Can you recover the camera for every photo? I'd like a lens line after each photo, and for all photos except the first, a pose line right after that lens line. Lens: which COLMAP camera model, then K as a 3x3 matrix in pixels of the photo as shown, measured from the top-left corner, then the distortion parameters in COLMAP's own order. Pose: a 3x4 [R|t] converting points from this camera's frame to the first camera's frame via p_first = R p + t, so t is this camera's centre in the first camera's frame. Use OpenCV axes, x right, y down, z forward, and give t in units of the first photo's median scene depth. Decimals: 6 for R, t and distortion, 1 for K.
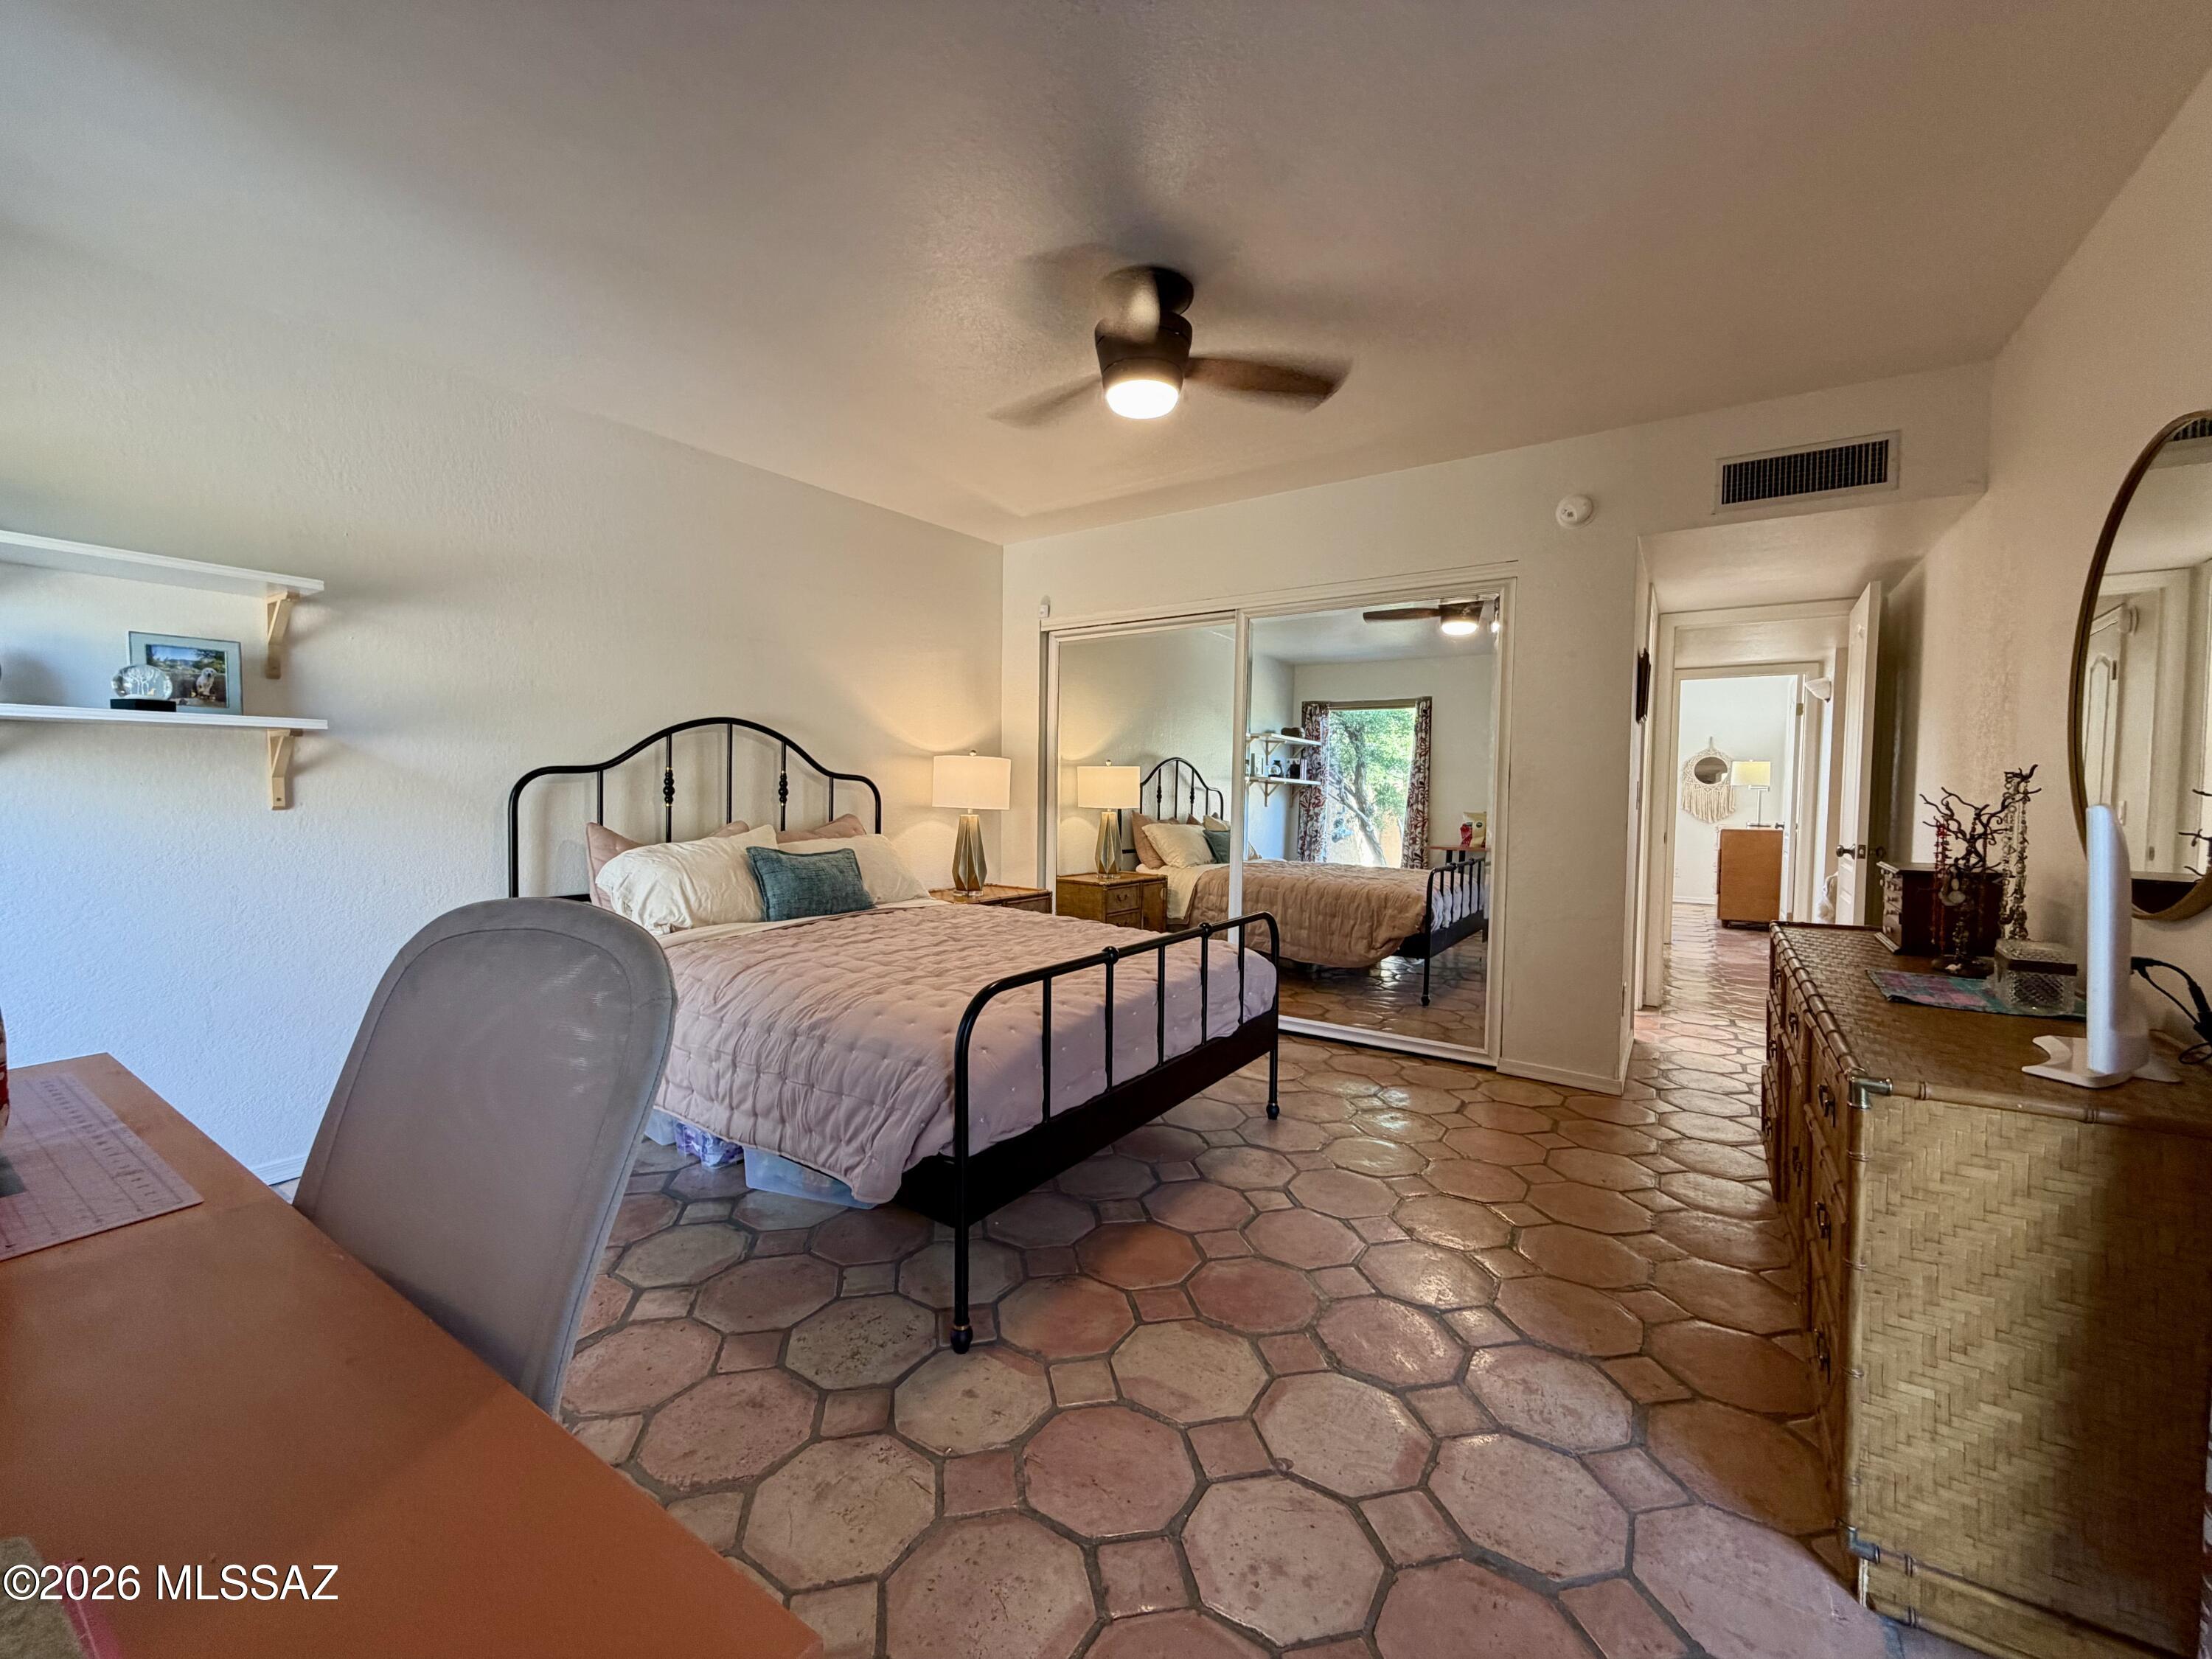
lens RADIAL K [[895.8, 0, 1106.0], [0, 895.8, 829.5], [0, 0, 1]] dist [0.065141, 0.000059]
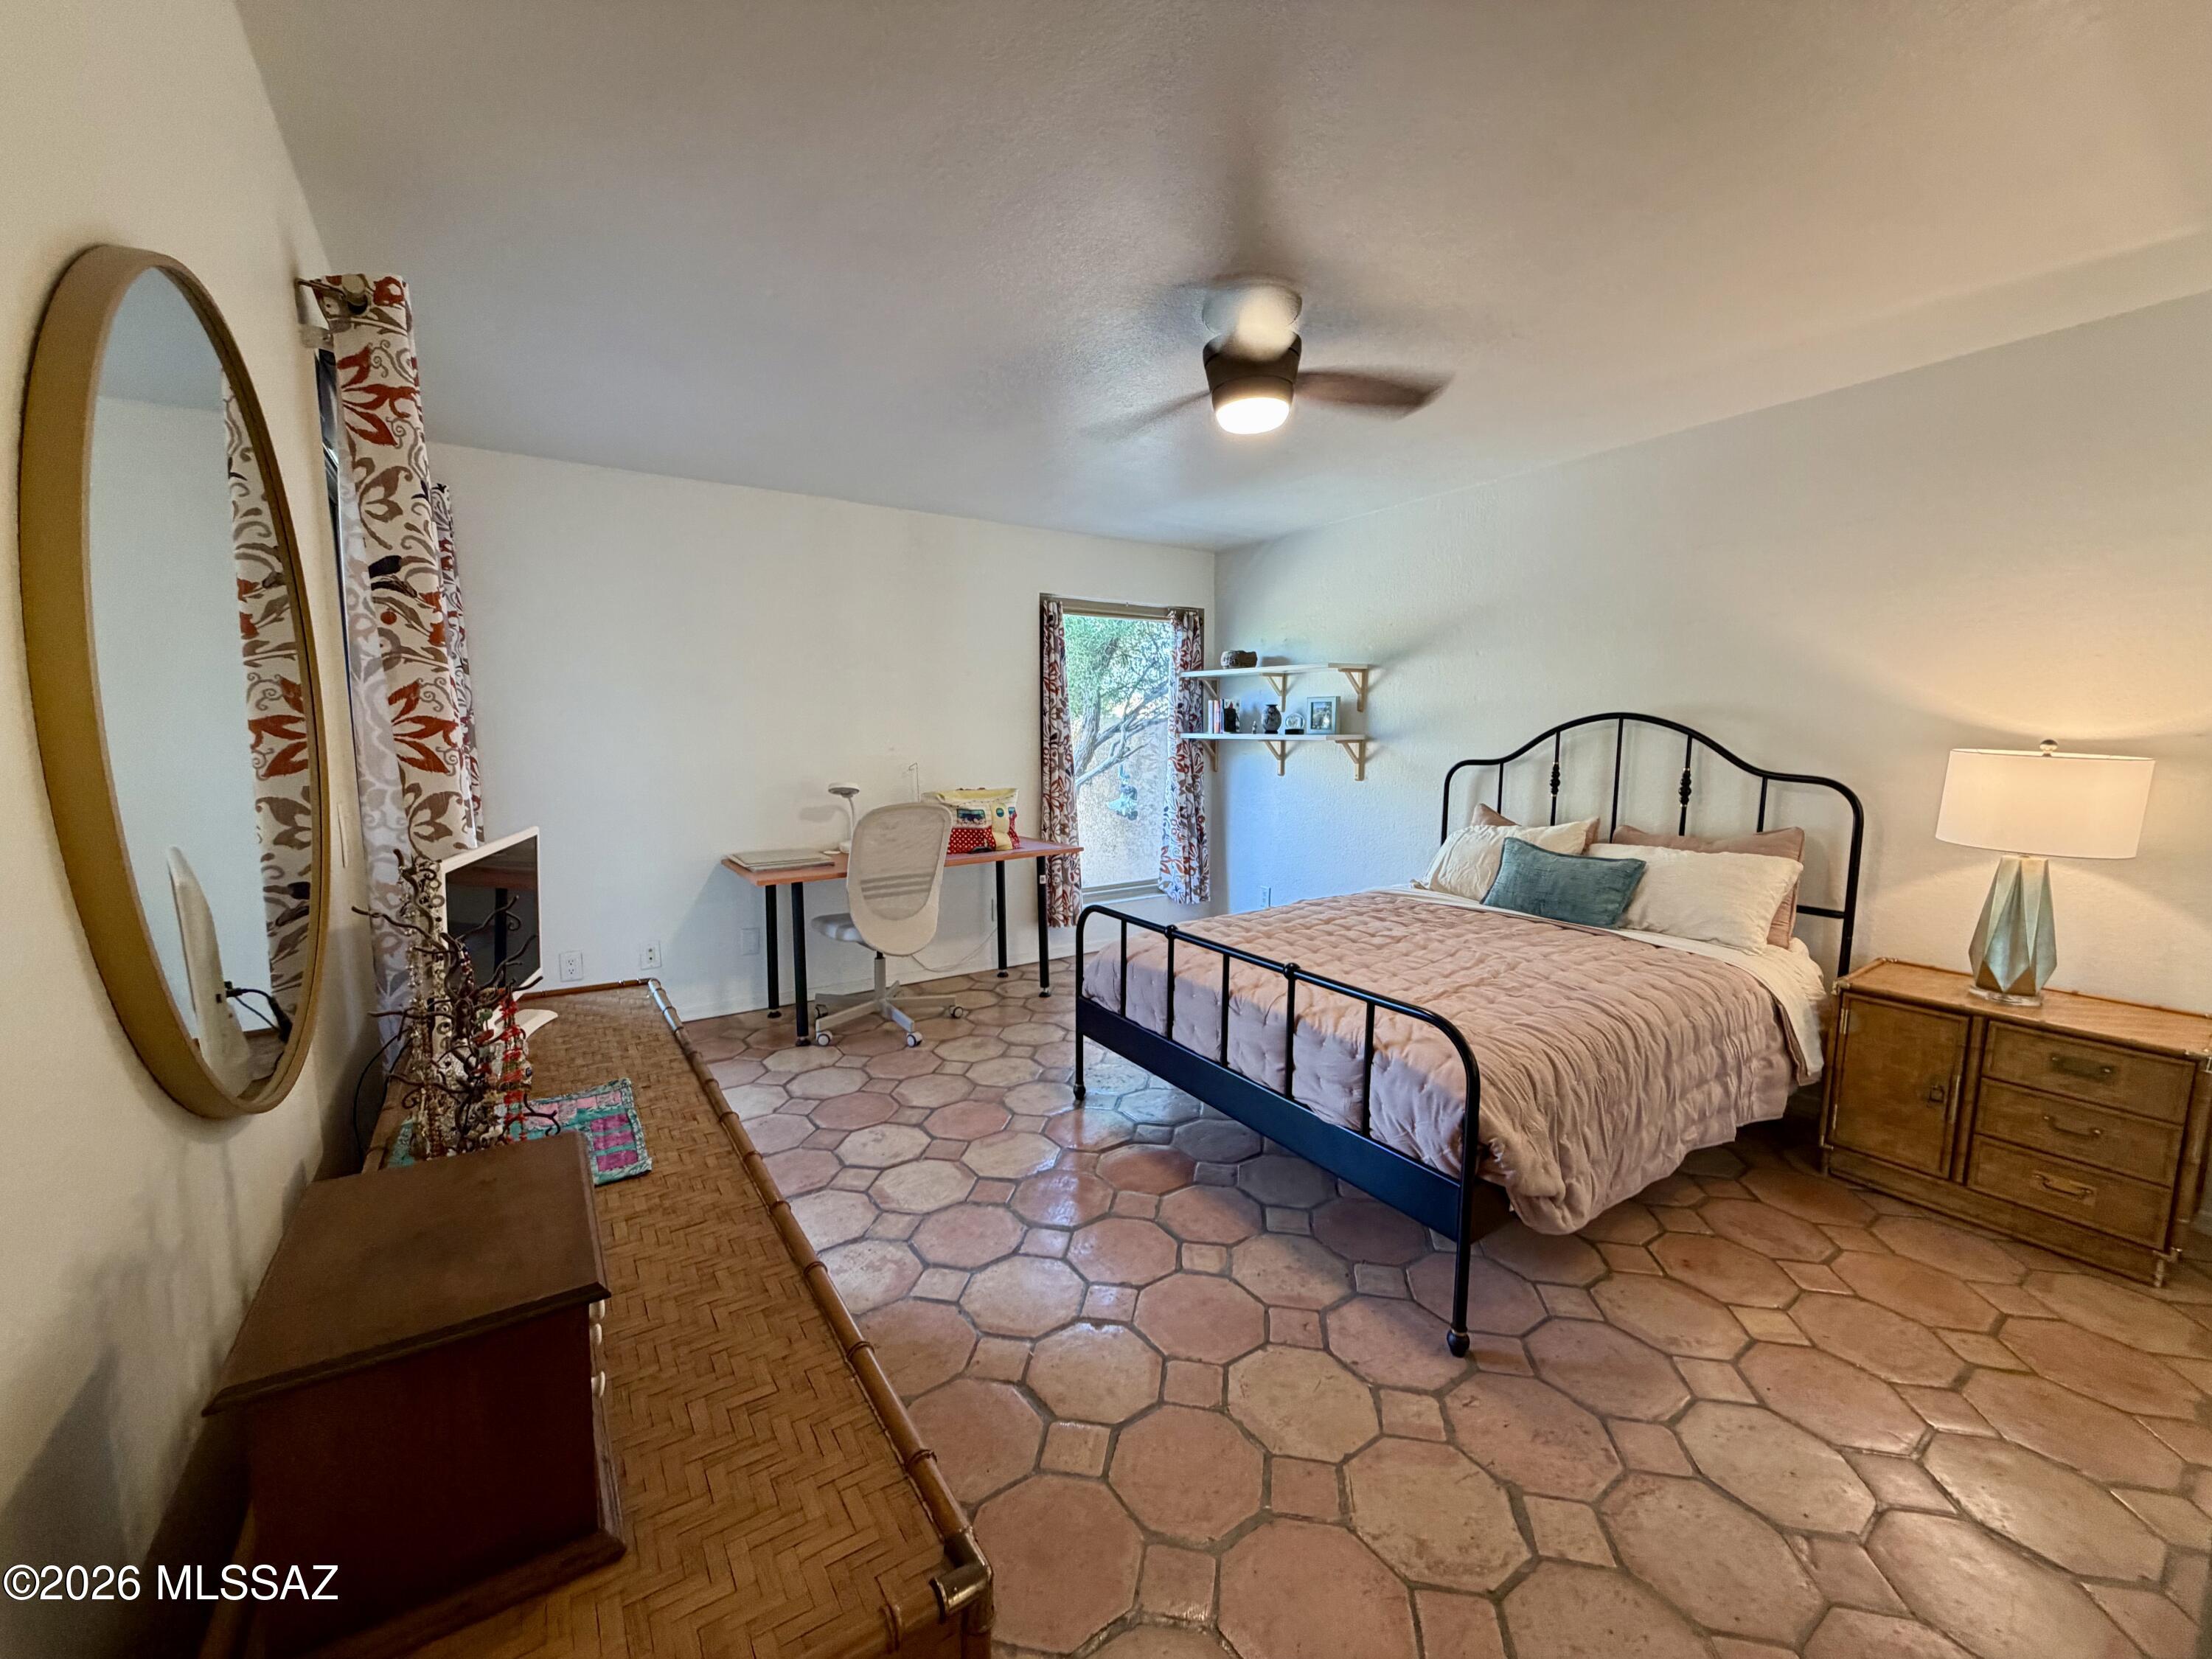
lens RADIAL K [[895.8, 0, 1106.0], [0, 895.8, 829.5], [0, 0, 1]] dist [0.065141, 0.000059]
pose [[-0.371750, 0.104250, -0.922461, 1.016005], [-0.057032, 0.989233, 0.134780, -0.138743], [0.926579, 0.102714, -0.361802, 1.189457]]
